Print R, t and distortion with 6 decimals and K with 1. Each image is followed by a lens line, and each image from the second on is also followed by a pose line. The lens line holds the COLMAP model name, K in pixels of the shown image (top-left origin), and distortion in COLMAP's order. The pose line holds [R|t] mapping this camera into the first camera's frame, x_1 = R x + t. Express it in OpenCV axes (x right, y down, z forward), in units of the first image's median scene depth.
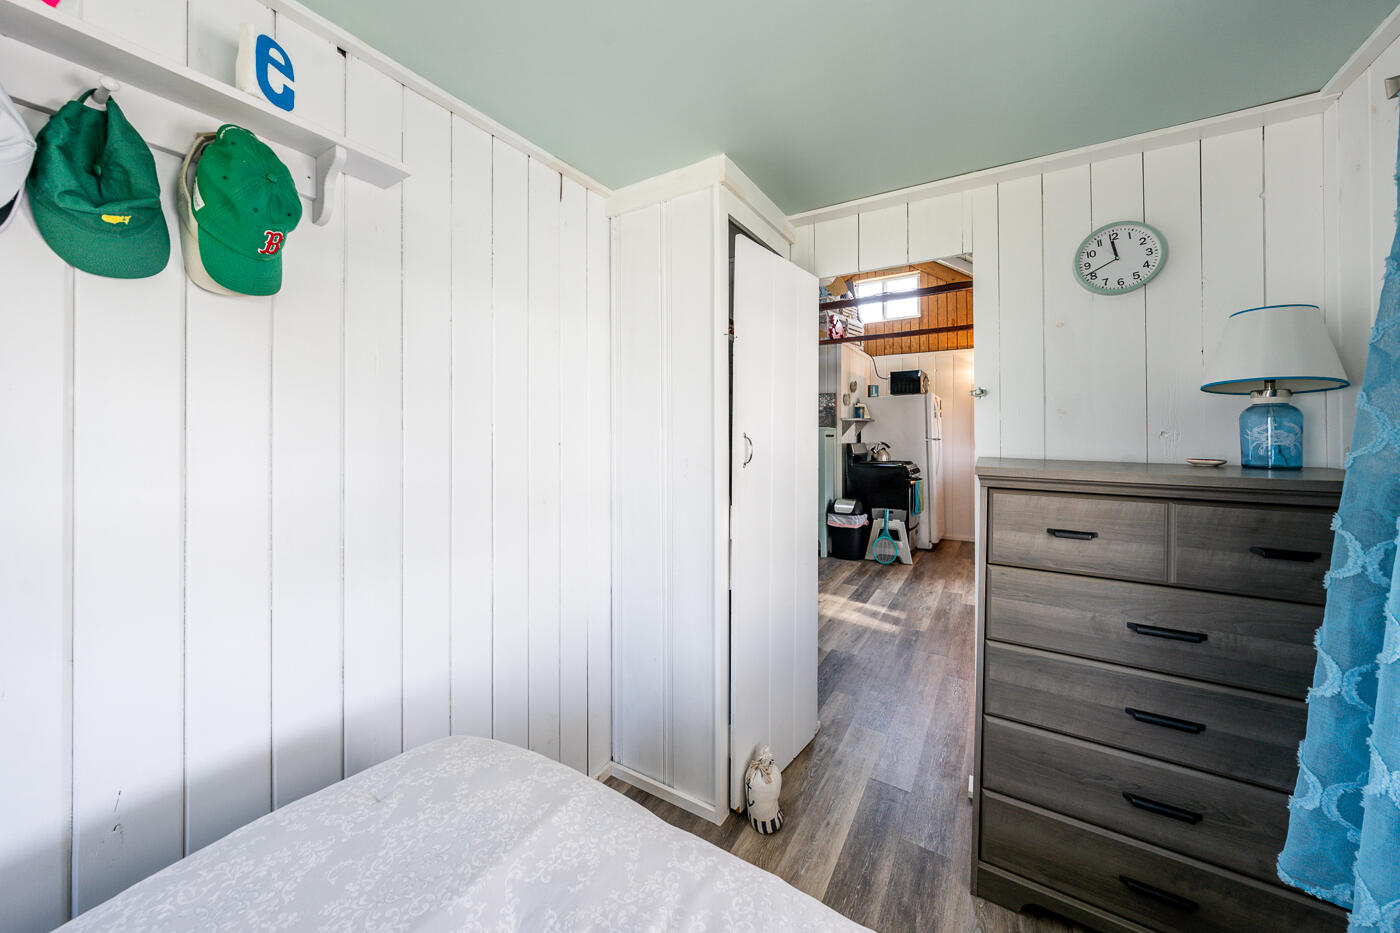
lens RADIAL K [[489.0, 0, 694.7], [0, 489.0, 428.8], [0, 0, 1]] dist [0.000512, 0.000037]
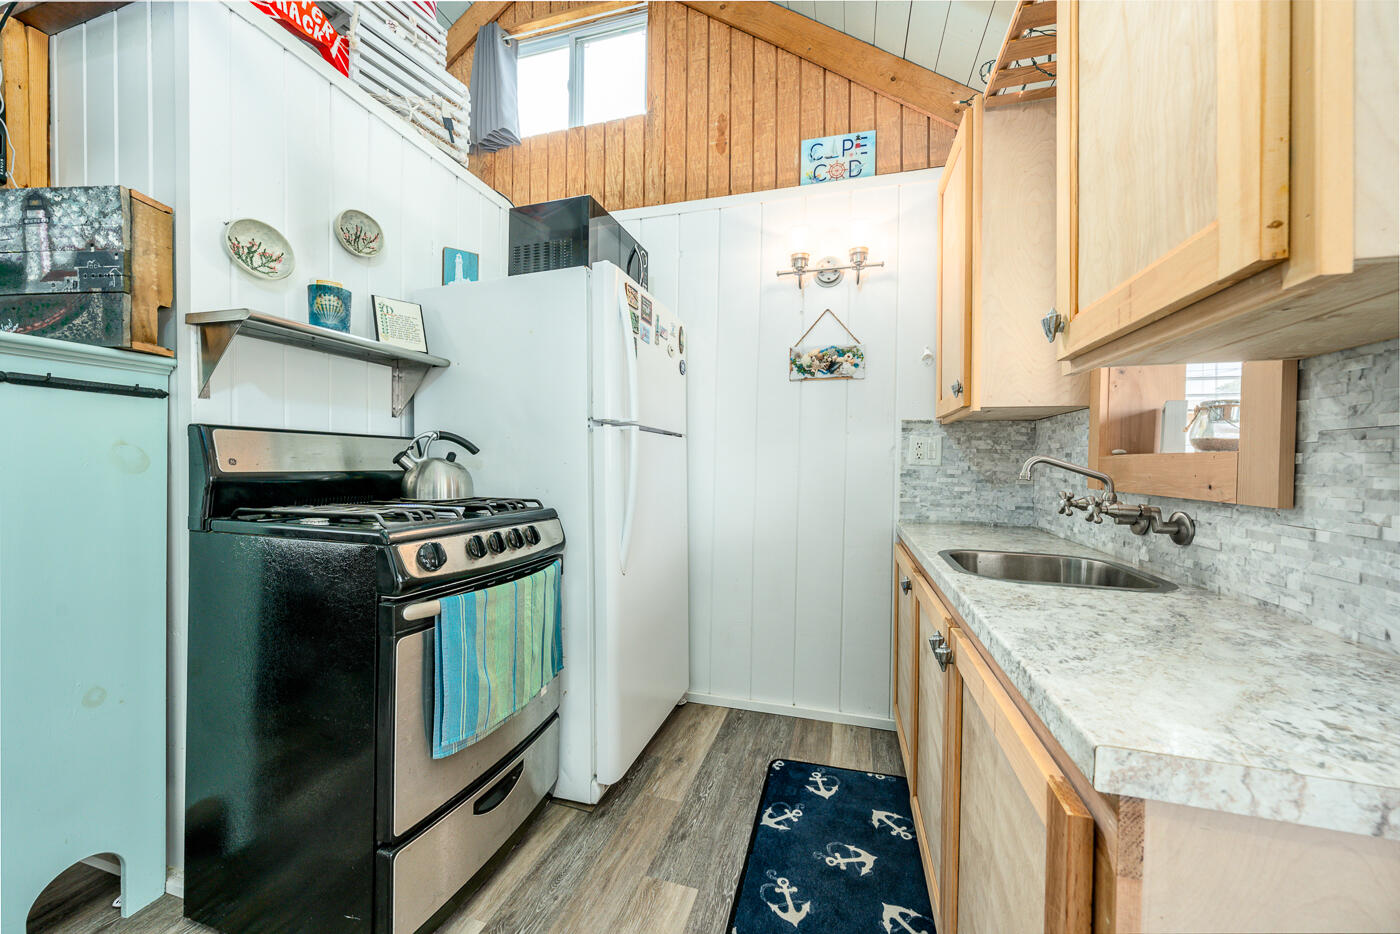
lens RADIAL K [[517.4, 0, 700.0], [0, 517.4, 467.0], [0, 0, 1]] dist [-0.000974, -0.000075]
pose [[0.961840, 0.007424, 0.273513, 0.446335], [-0.014387, 0.999621, 0.023464, 0.038667], [-0.273235, -0.026503, 0.961582, 0.677725]]
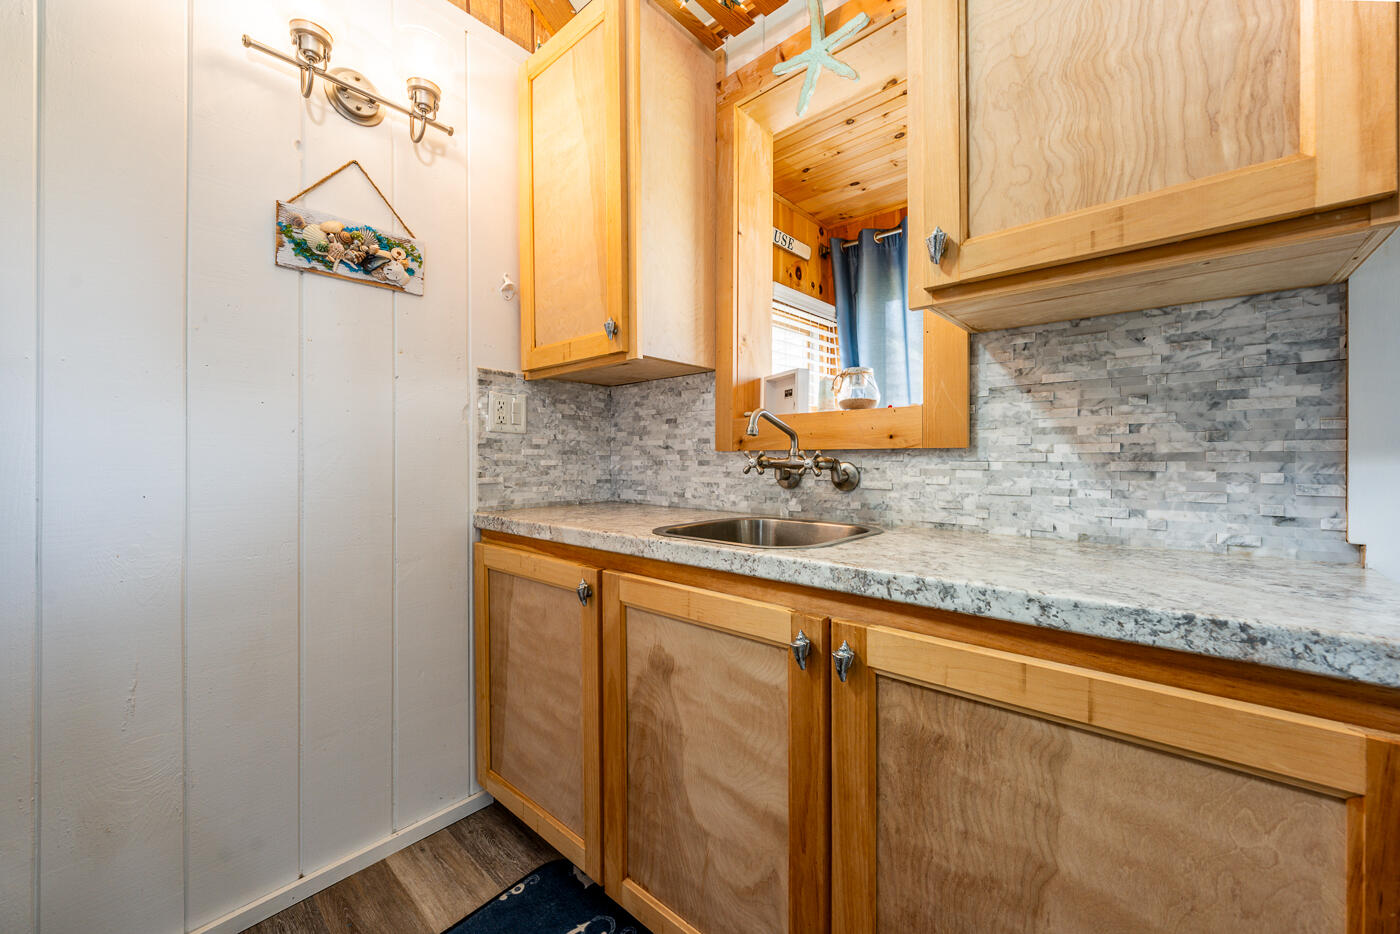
lens RADIAL K [[530.4, 0, 712.6], [0, 530.4, 461.0], [0, 0, 1]] dist [-0.001546, -0.000220]
pose [[0.156562, -0.009061, 0.987627, 0.438835], [-0.007515, 0.999918, 0.010365, 0.056048], [-0.987640, -0.009045, 0.156481, 0.844512]]
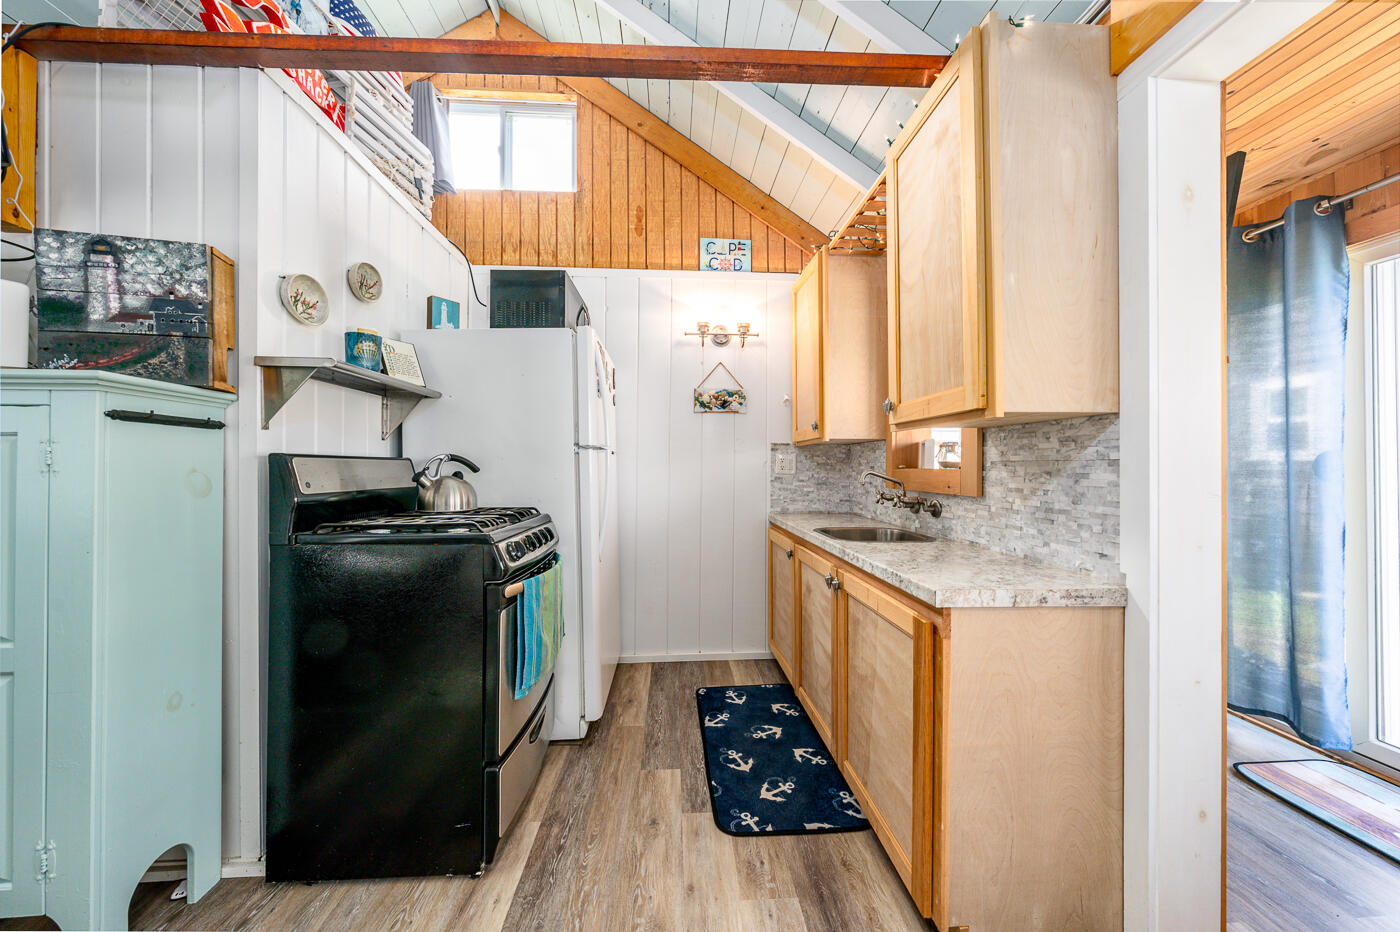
lens RADIAL K [[476.4, 0, 698.8], [0, 476.4, 464.8], [0, 0, 1]] dist [-0.000541, -0.000072]
pose [[0.812930, 0.001923, 0.582358, 0.331009], [-0.008239, 0.999932, 0.008198, 0.030483], [-0.582303, -0.011463, 0.812891, 0.634071]]
